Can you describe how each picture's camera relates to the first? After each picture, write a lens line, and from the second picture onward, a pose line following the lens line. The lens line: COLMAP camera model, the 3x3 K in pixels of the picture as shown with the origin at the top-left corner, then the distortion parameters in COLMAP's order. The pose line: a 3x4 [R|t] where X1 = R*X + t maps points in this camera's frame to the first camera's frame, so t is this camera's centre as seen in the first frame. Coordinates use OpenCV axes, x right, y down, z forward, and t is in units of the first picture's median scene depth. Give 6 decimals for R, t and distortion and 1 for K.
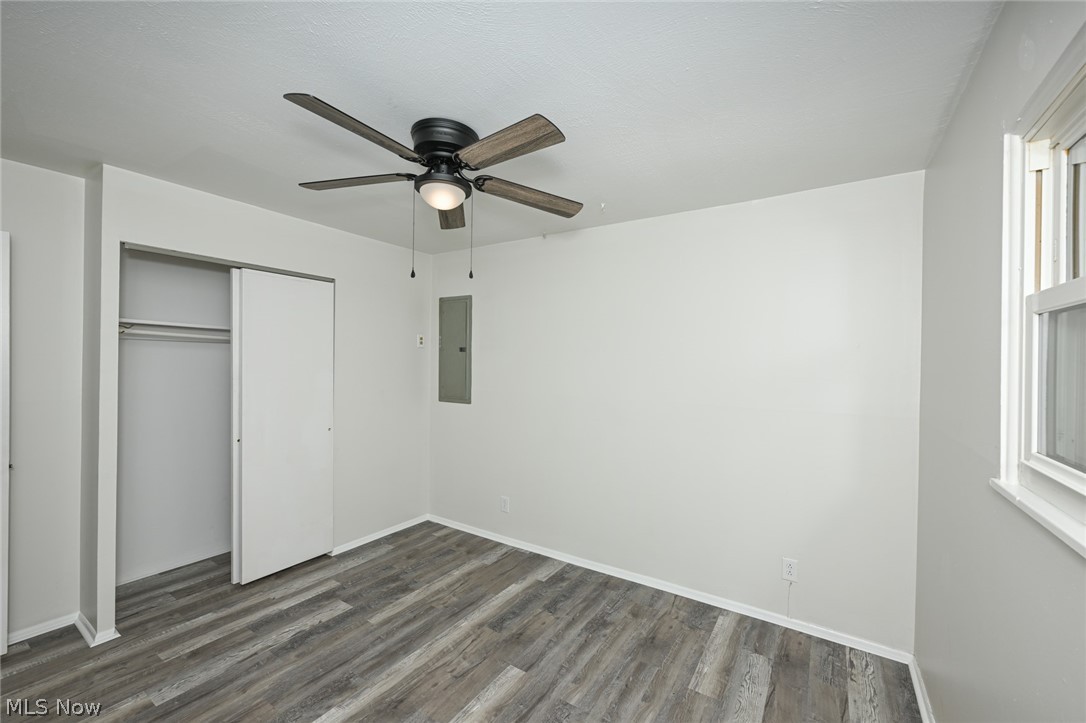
lens RADIAL K [[429.2, 0, 542.3], [0, 429.2, 356.8], [0, 0, 1]] dist [-0.000577, 0.000264]
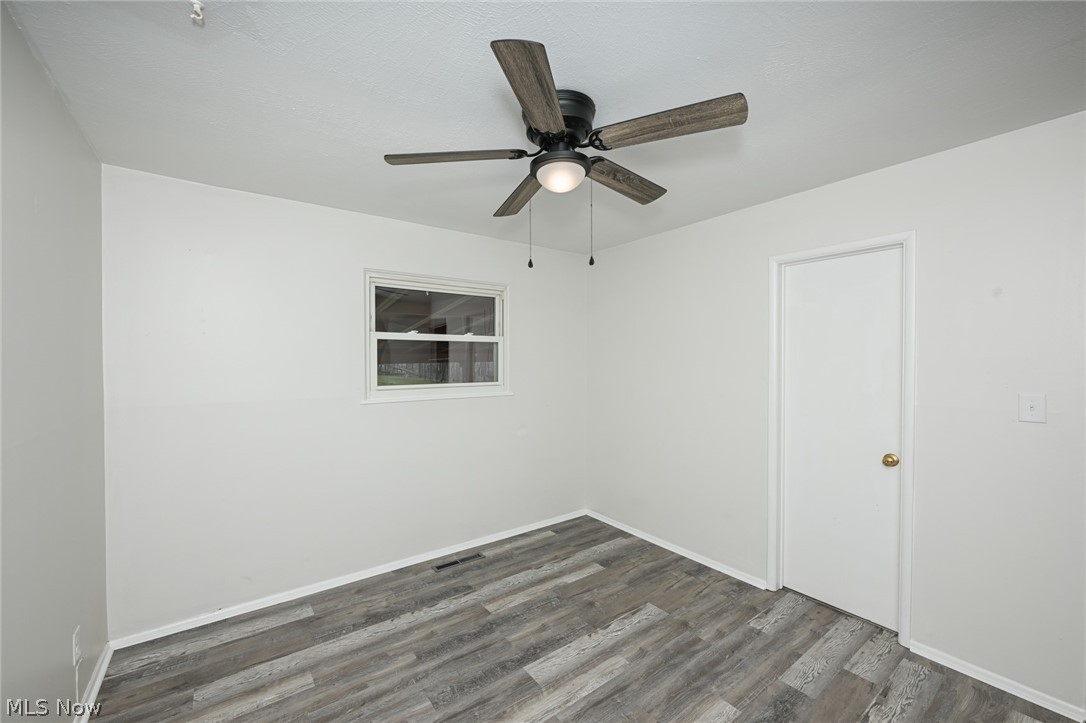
lens RADIAL K [[429.2, 0, 538.2], [0, 429.2, 370.2], [0, 0, 1]] dist [-0.000577, 0.000264]
pose [[-0.934107, -0.014894, 0.356683, -0.385036], [-0.010322, 0.999838, 0.014719, 0.024475], [-0.356845, 0.010067, -0.934109, 1.395464]]
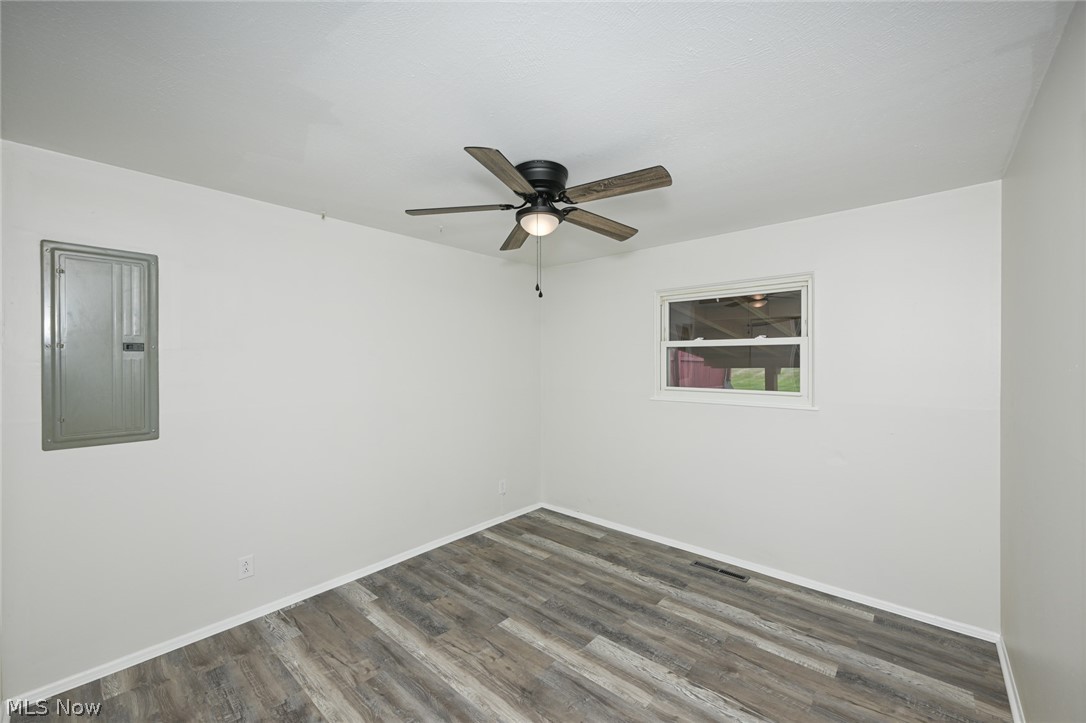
lens RADIAL K [[429.2, 0, 546.4], [0, 429.2, 365.1], [0, 0, 1]] dist [-0.000577, 0.000264]
pose [[0.138045, -0.017950, 0.990263, -1.022305], [-0.013650, 0.999706, 0.020024, -0.002562], [-0.990332, -0.016281, 0.137759, 0.623909]]
